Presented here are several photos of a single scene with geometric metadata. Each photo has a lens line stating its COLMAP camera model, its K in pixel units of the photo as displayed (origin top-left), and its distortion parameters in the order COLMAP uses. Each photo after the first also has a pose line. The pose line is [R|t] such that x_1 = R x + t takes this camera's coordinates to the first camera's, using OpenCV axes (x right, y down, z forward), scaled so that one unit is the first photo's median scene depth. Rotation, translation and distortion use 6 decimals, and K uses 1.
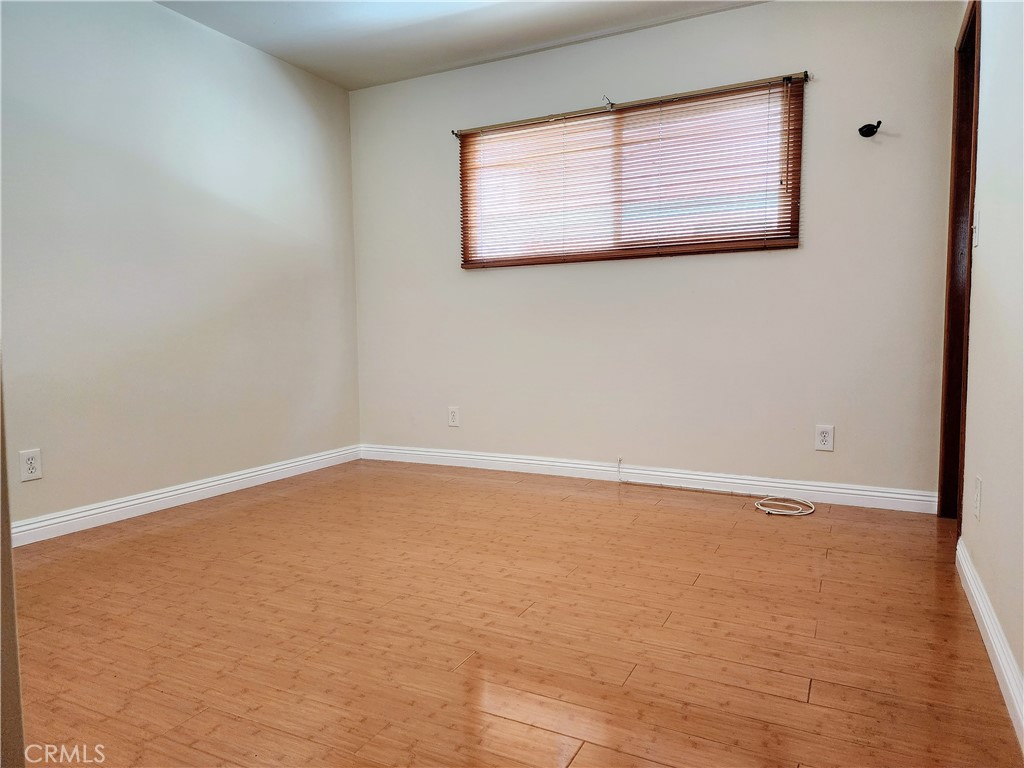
lens RADIAL K [[689.0, 0, 505.6], [0, 689.0, 392.6], [0, 0, 1]] dist [0.080915, -0.080659]
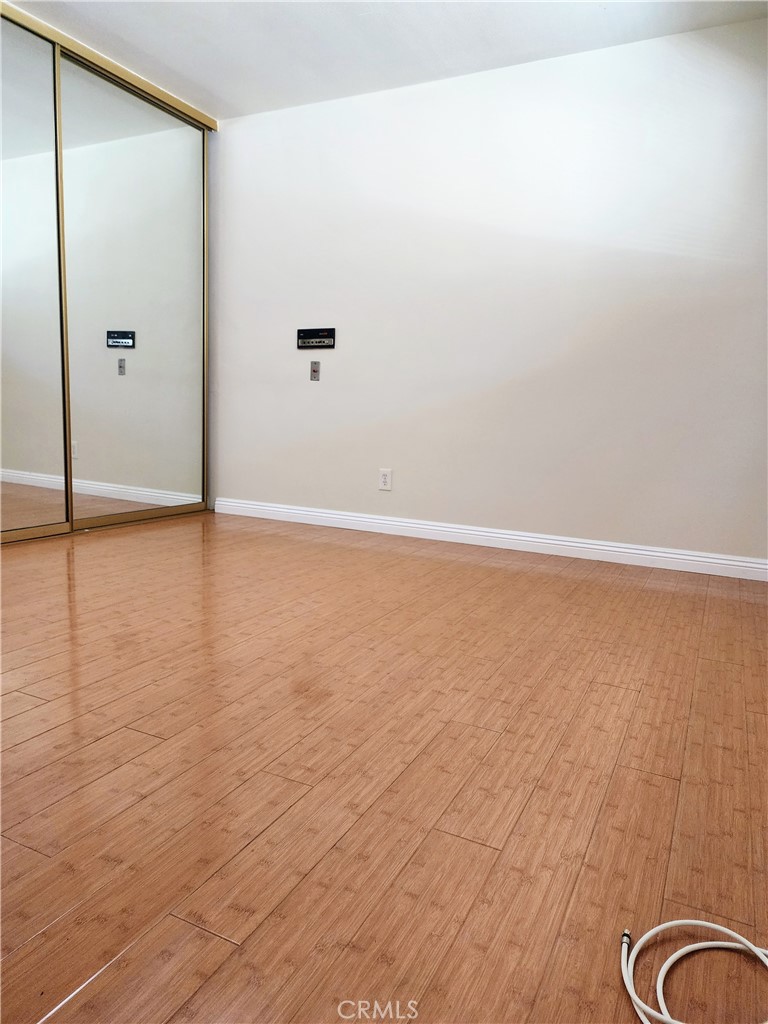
lens RADIAL K [[685.0, 0, 384.0], [0, 685.0, 512.0], [0, 0, 1]] dist [0.082045, -0.083749]
pose [[0.011926, 0.158083, -0.987354, 0.758540], [-0.123949, 0.980042, 0.155415, -0.049830], [0.992217, 0.120528, 0.031282, 1.017379]]
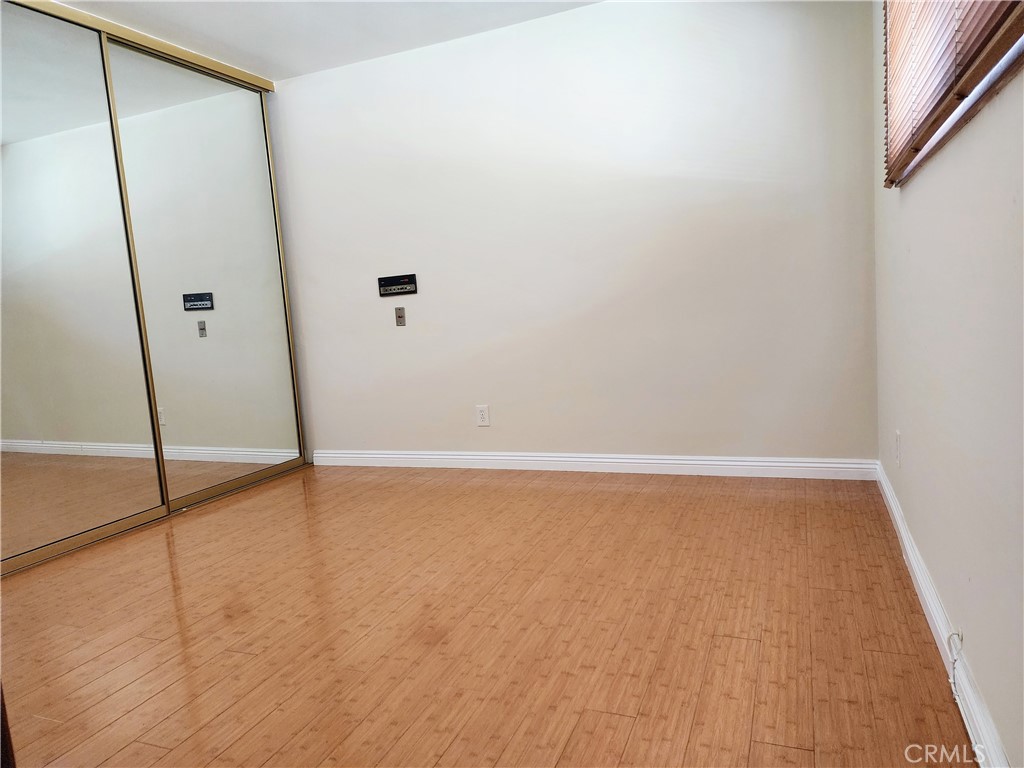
lens RADIAL K [[678.2, 0, 520.1], [0, 678.2, 385.6], [0, 0, 1]] dist [0.083443, -0.079778]
pose [[0.089797, 0.121486, -0.988523, 0.748031], [-0.014476, 0.992587, 0.120670, -0.136066], [0.995855, 0.003474, 0.090890, 1.004814]]
